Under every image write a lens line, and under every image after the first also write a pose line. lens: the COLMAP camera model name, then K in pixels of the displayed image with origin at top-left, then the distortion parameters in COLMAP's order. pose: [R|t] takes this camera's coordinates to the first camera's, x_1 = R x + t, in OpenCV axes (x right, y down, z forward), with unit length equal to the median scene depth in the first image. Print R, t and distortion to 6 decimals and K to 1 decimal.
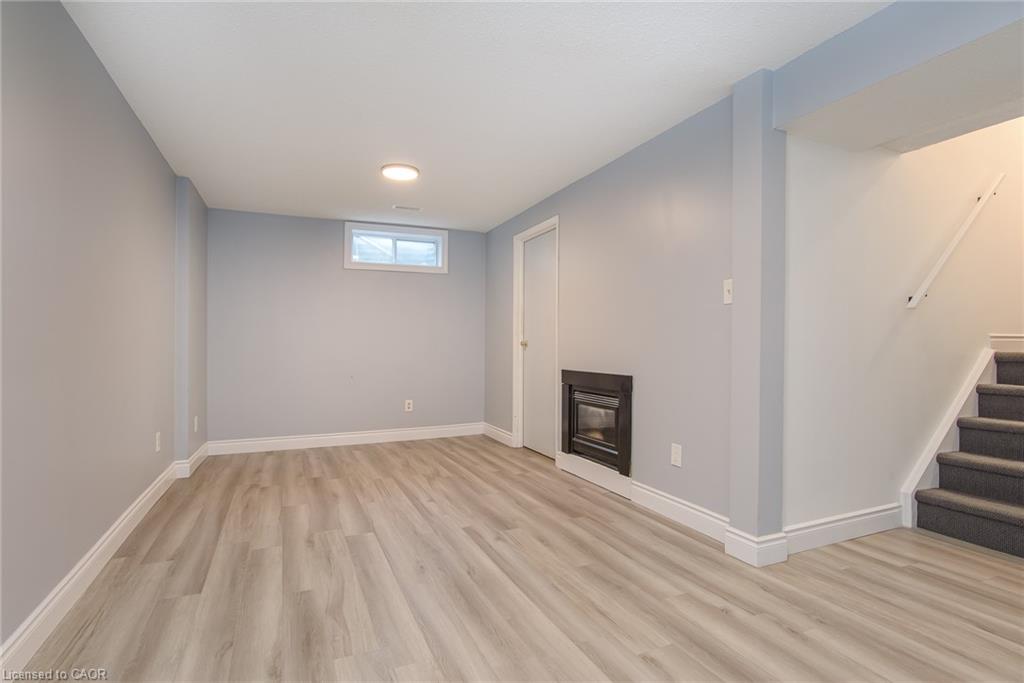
lens RADIAL K [[513.4, 0, 510.7], [0, 513.4, 342.8], [0, 0, 1]] dist [-0.005323, -0.000975]
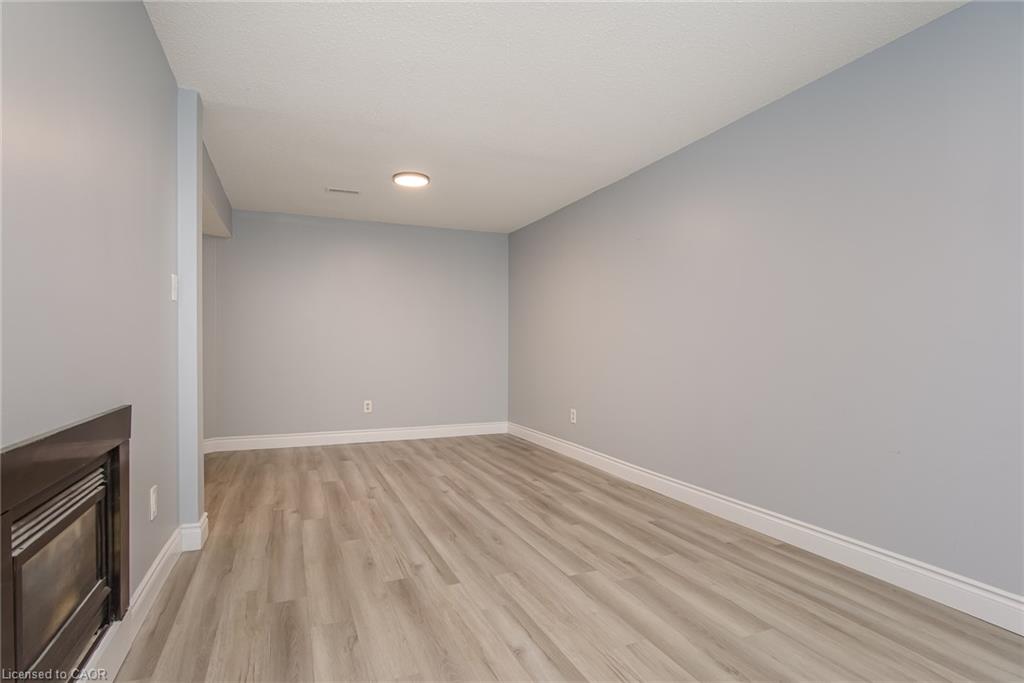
lens RADIAL K [[513.4, 0, 508.7], [0, 513.4, 343.0], [0, 0, 1]] dist [-0.005323, -0.000975]
pose [[-0.999952, 0.000756, 0.009723, -0.179645], [0.000687, 0.999974, -0.007123, 0.007212], [-0.009728, -0.007116, -0.999927, 1.804552]]
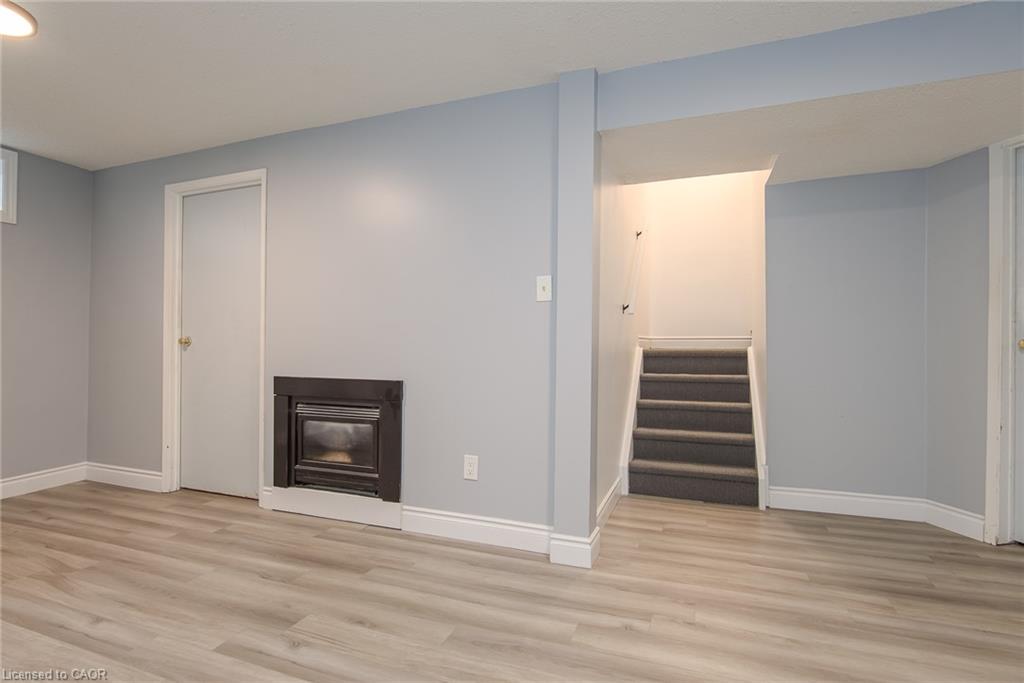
lens RADIAL K [[513.4, 0, 511.3], [0, 513.4, 342.5], [0, 0, 1]] dist [-0.005323, -0.000975]
pose [[0.704814, 0.002430, 0.709388, -0.278431], [-0.005279, 0.999984, 0.001820, -0.000287], [-0.709373, -0.005027, 0.704816, 0.342961]]
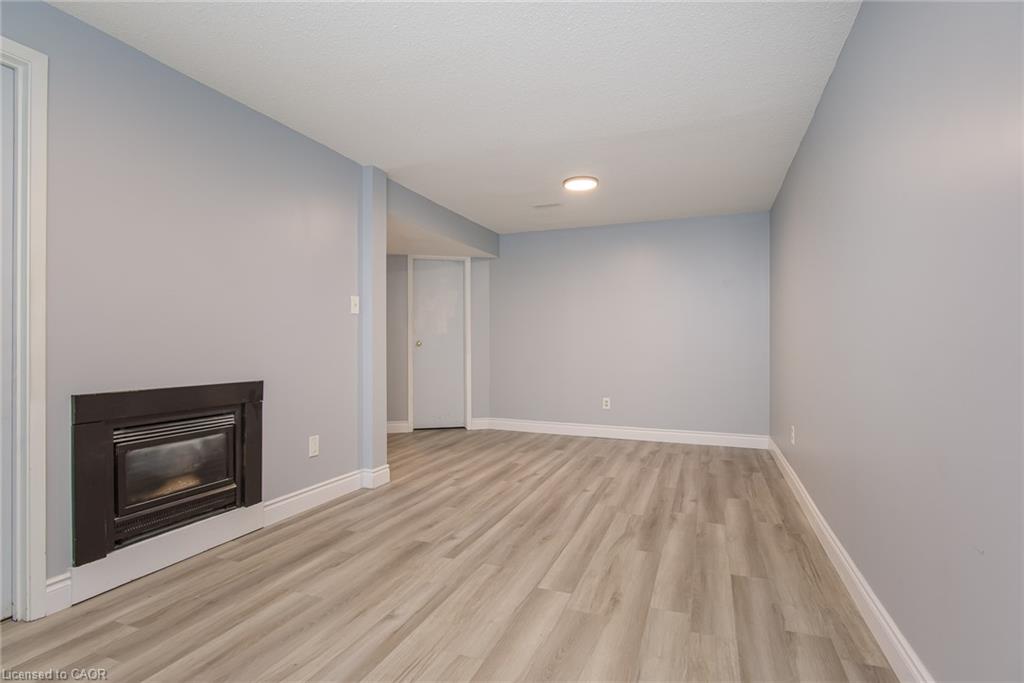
lens RADIAL K [[513.4, 0, 508.1], [0, 513.4, 343.7], [0, 0, 1]] dist [-0.005323, -0.000975]
pose [[-0.704457, 0.001699, 0.709744, -0.778540], [-0.001671, 0.999990, -0.004052, 0.007647], [-0.709744, -0.004040, -0.704448, 1.565941]]
